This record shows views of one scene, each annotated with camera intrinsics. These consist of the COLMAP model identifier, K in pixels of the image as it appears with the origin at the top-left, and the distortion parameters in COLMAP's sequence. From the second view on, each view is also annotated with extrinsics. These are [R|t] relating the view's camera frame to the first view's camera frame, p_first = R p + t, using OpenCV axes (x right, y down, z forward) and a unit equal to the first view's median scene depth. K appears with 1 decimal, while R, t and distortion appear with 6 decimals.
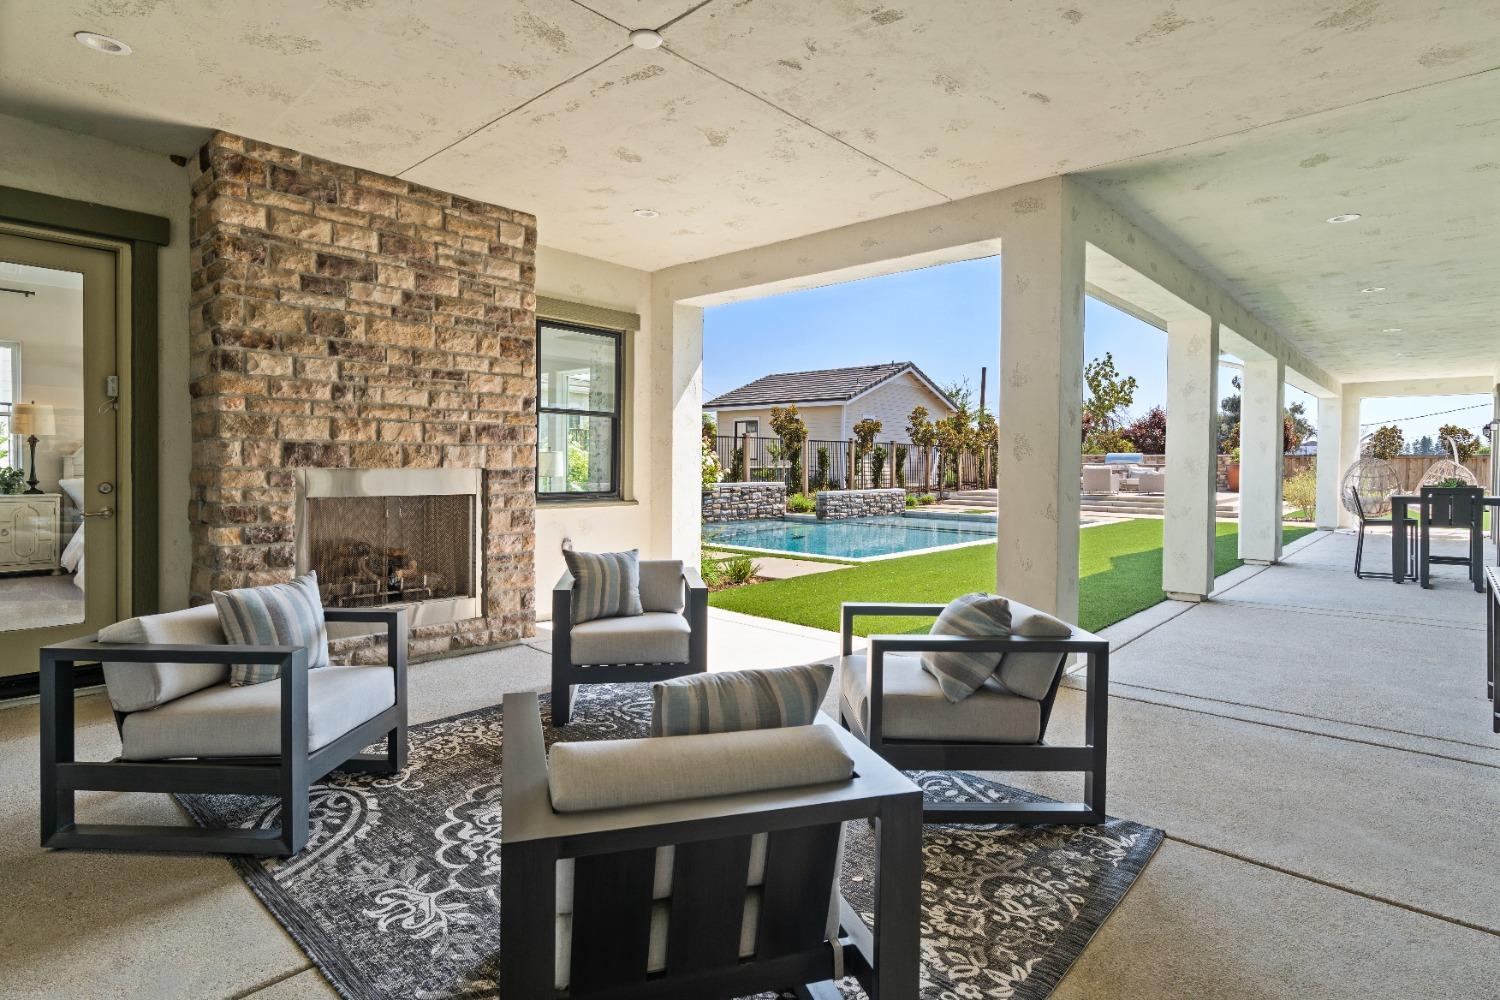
lens RADIAL K [[792.1, 0, 747.1], [0, 792.1, 472.5], [0, 0, 1]] dist [-0.002352, -0.000256]
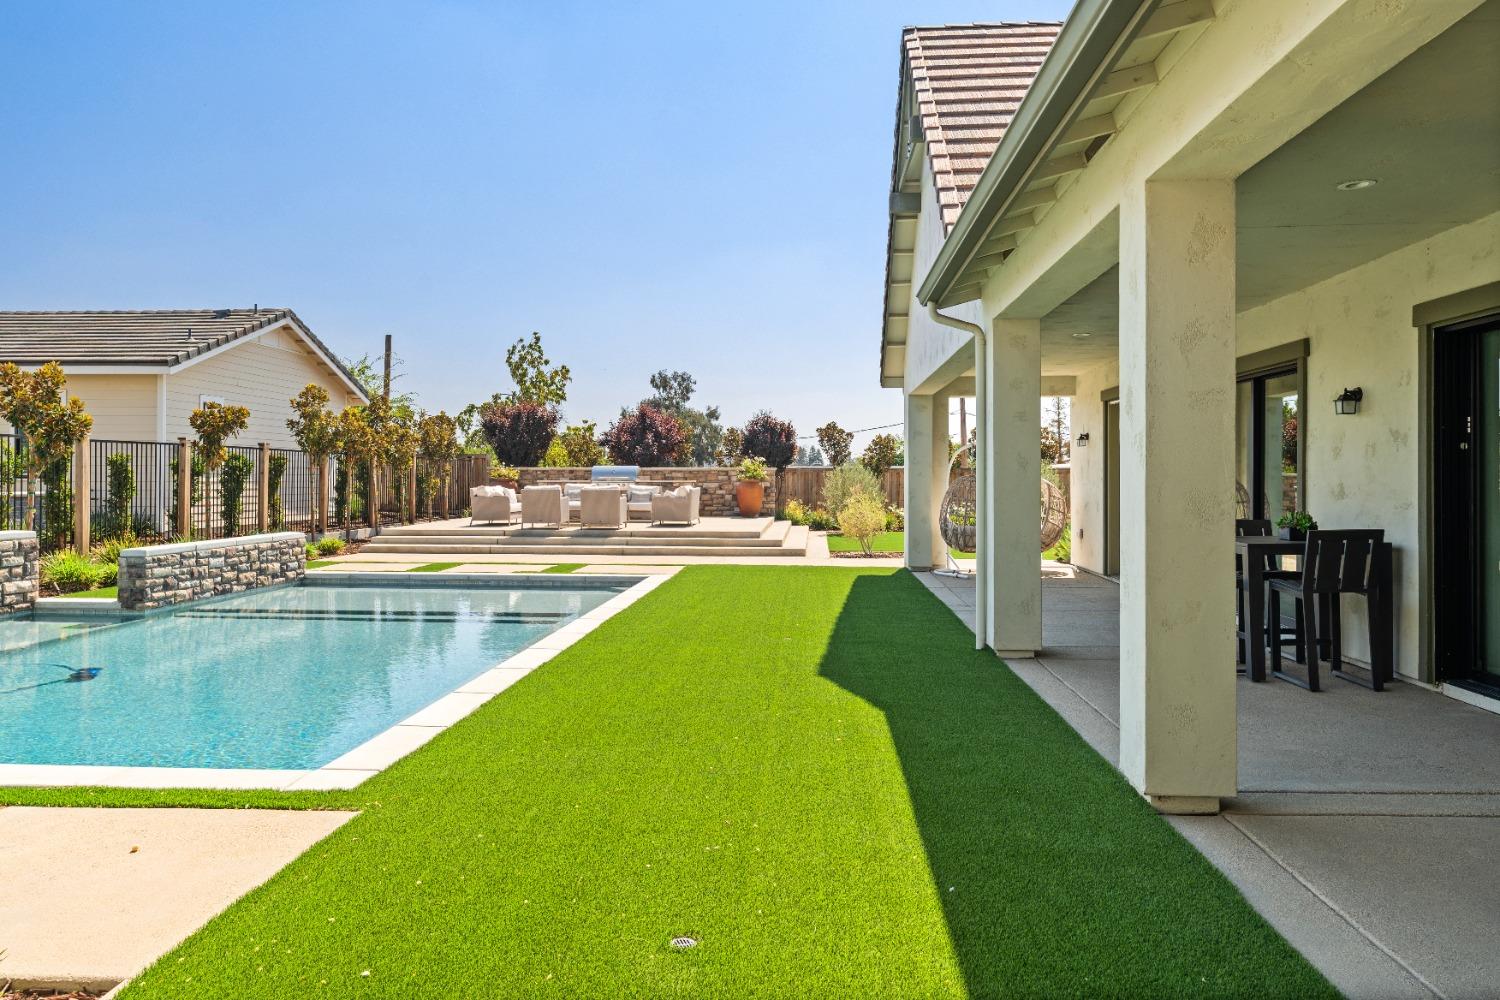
lens RADIAL K [[1031.6, 0, 750.9], [0, 1031.6, 477.8], [0, 0, 1]] dist [0.005418, 0.001407]
pose [[0.785785, -0.006184, 0.618469, 0.002588], [0.012016, 0.999914, -0.005269, -0.007721], [-0.618383, 0.011571, 0.785792, 0.212952]]
